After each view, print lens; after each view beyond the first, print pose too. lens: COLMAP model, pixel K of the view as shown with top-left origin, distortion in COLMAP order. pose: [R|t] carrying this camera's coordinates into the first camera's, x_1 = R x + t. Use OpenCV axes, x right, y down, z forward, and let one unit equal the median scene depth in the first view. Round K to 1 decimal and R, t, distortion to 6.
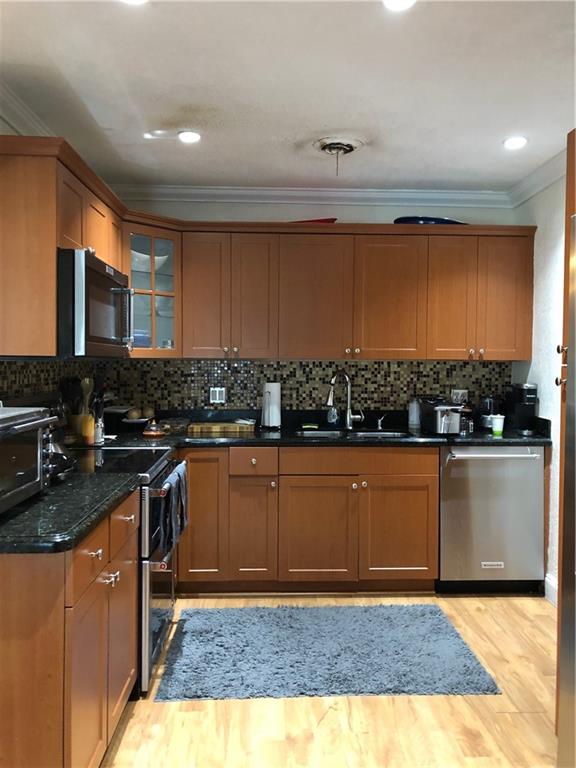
lens RADIAL K [[628.0, 0, 288.0], [0, 628.0, 384.0], [0, 0, 1]] dist [-0.041712, -0.002349]
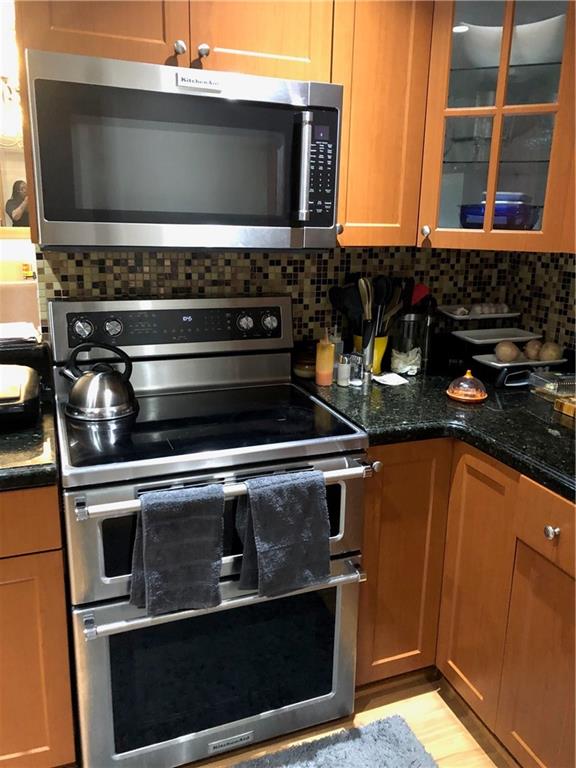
lens RADIAL K [[628.0, 0, 288.0], [0, 628.0, 384.0], [0, 0, 1]] dist [-0.041712, -0.002349]
pose [[0.332458, 0.243351, -0.911182, 0.186933], [-0.050229, 0.969335, 0.240555, -0.043223], [0.941780, -0.034207, 0.334486, 0.603865]]
